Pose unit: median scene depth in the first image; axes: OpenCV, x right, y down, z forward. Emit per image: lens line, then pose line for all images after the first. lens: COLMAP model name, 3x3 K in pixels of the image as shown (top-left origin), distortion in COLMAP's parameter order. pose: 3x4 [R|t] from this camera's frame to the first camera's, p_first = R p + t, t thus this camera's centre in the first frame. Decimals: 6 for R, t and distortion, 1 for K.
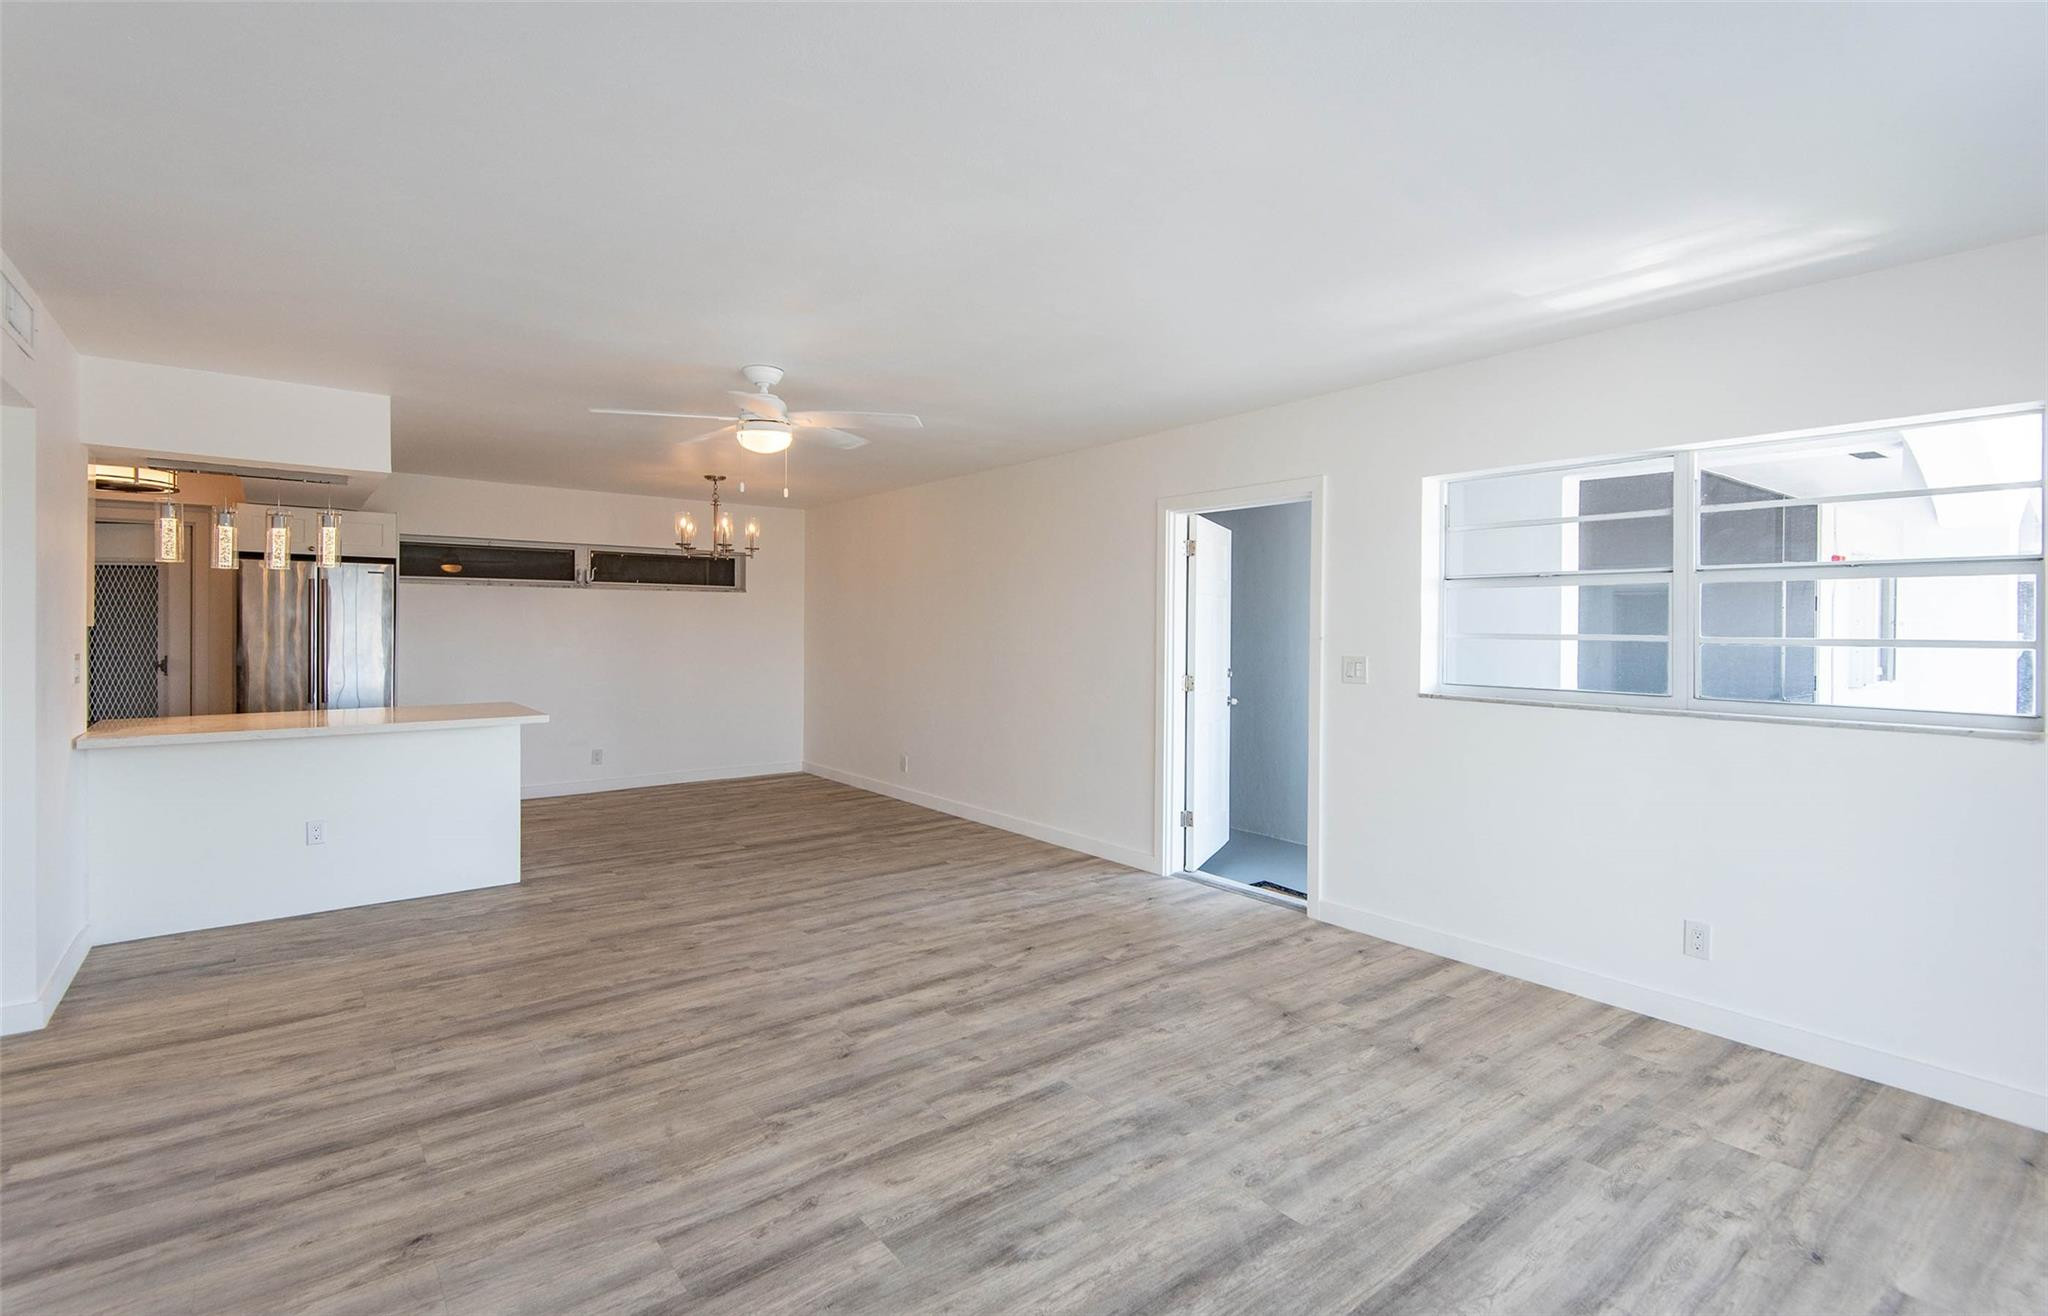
lens RADIAL K [[950.6, 0, 1029.0], [0, 950.6, 620.7], [0, 0, 1]] dist [0.040718, -0.026537]
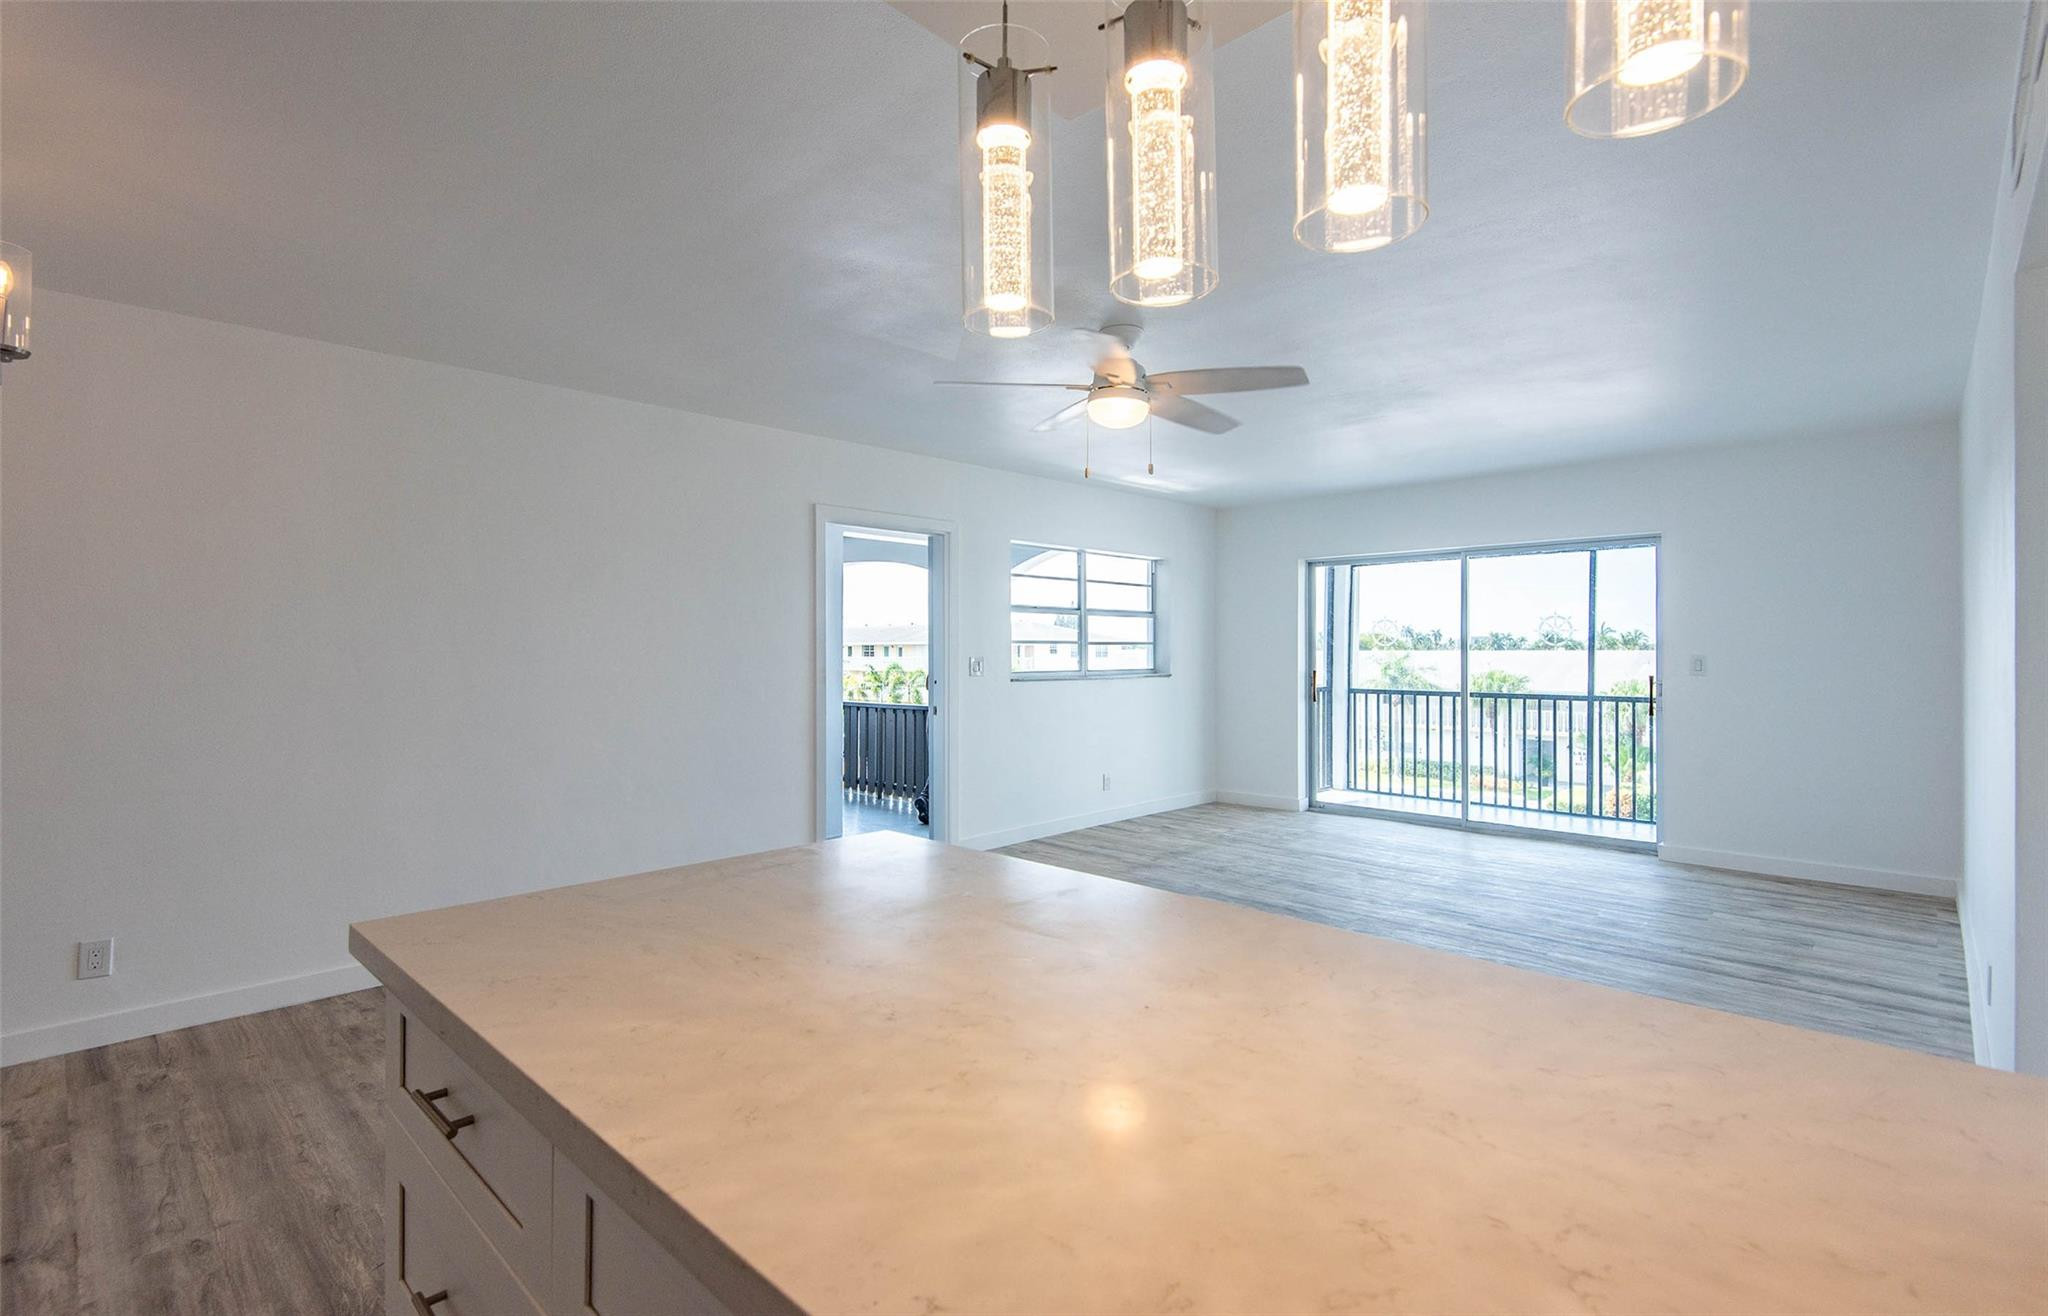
lens RADIAL K [[933.3, 0, 1018.3], [0, 933.3, 653.5], [0, 0, 1]] dist [0.023546, -0.019657]
pose [[-0.132177, -0.010108, 0.991175, -1.313719], [-0.004632, 0.999943, 0.009580, 0.026422], [-0.991215, -0.003325, -0.132216, 1.444047]]
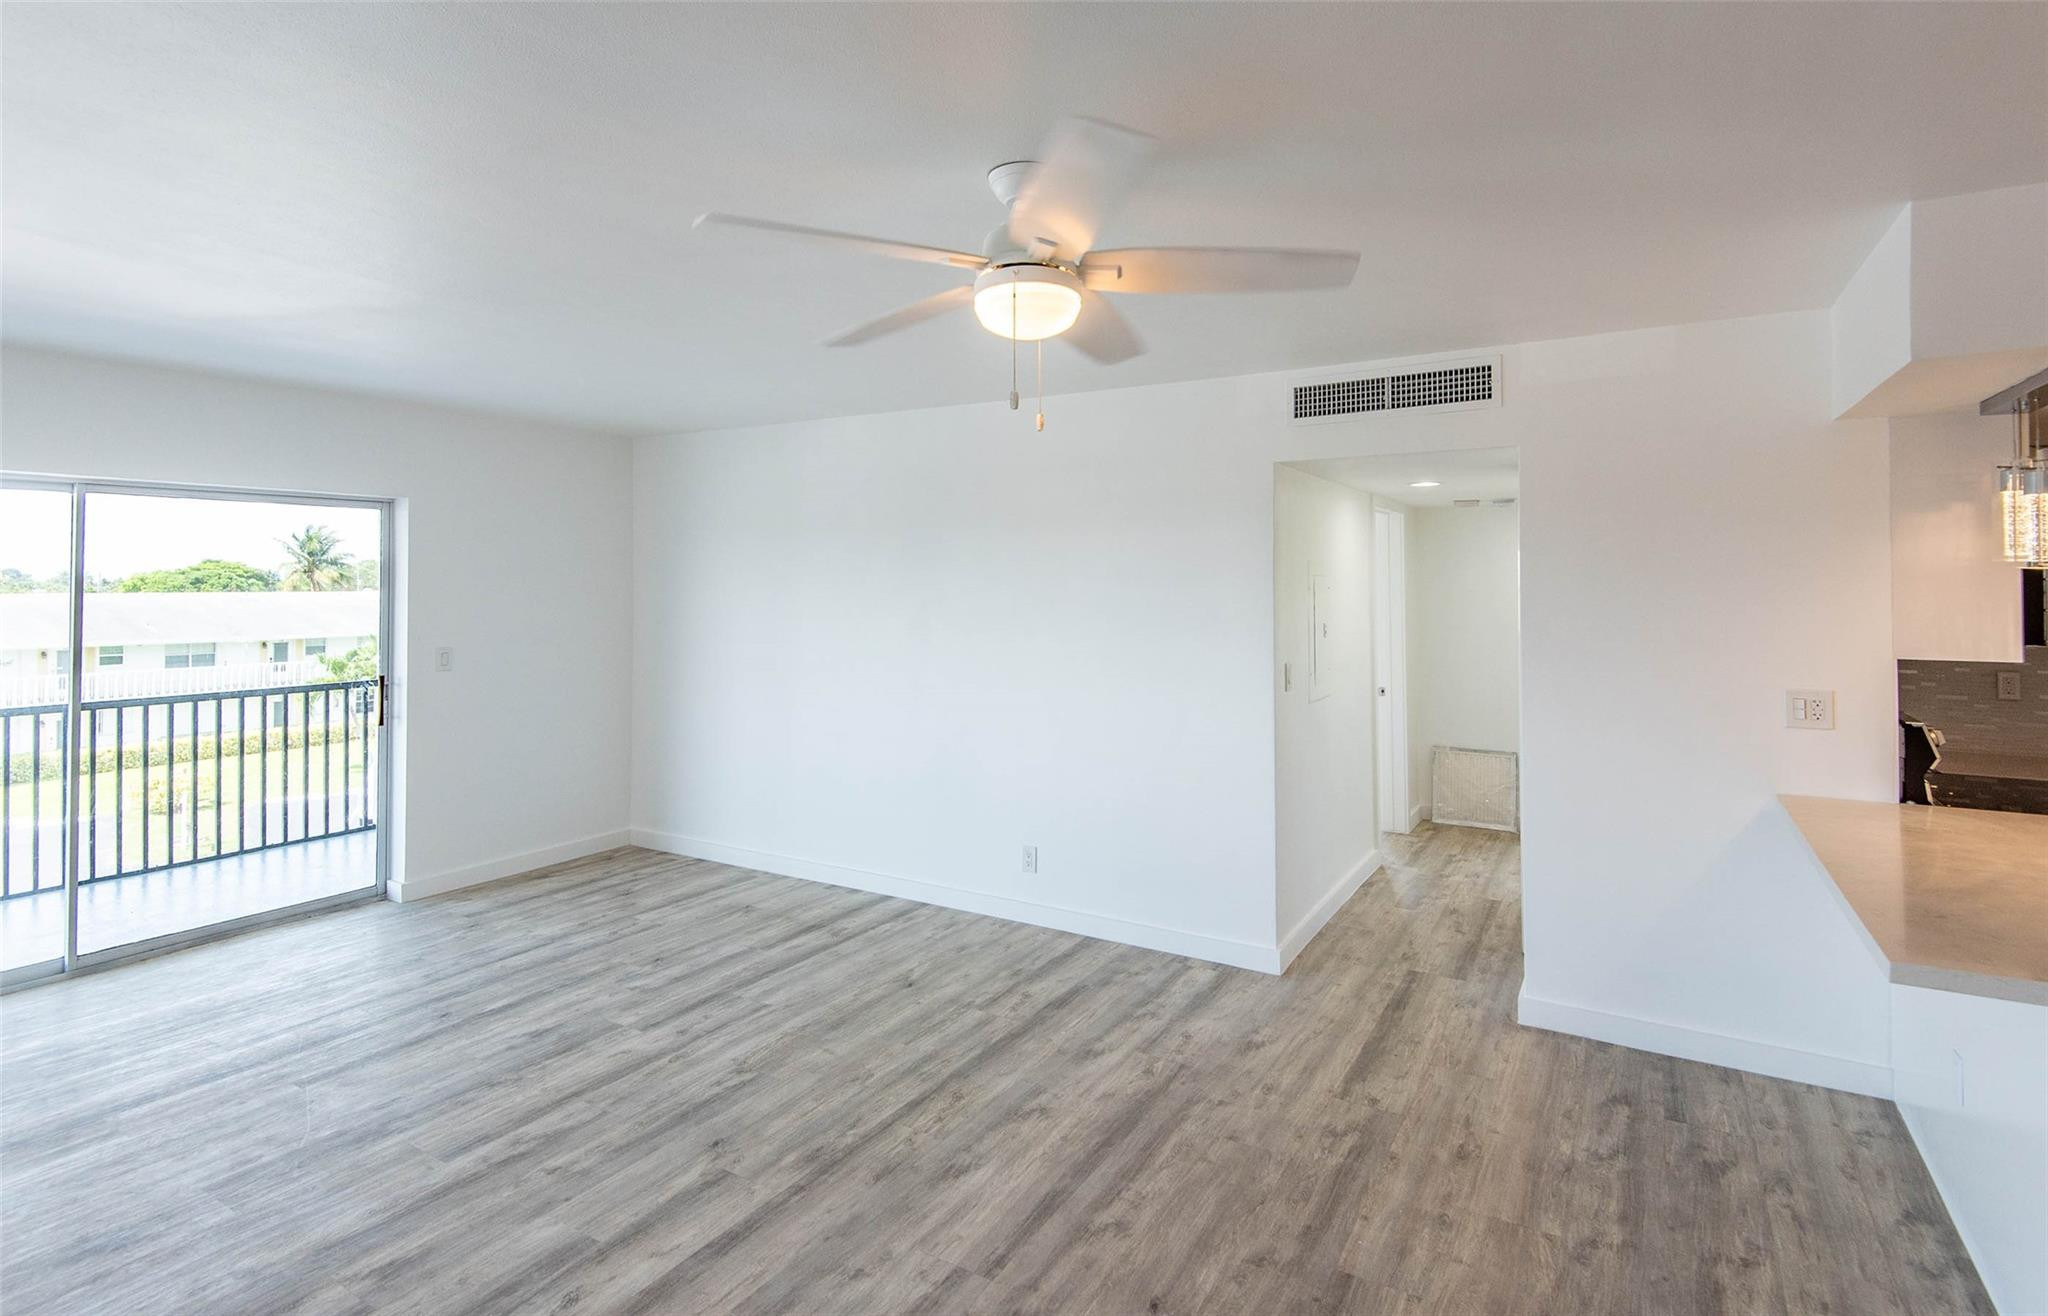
lens RADIAL K [[1006.2, 0, 1029.7], [0, 1006.2, 574.2], [0, 0, 1]] dist [0.039694, -0.027461]
pose [[-0.935336, -0.011444, -0.353575, -0.113019], [-0.004677, 0.999789, -0.019988, -0.045414], [0.353730, -0.017042, -0.935192, 1.795995]]
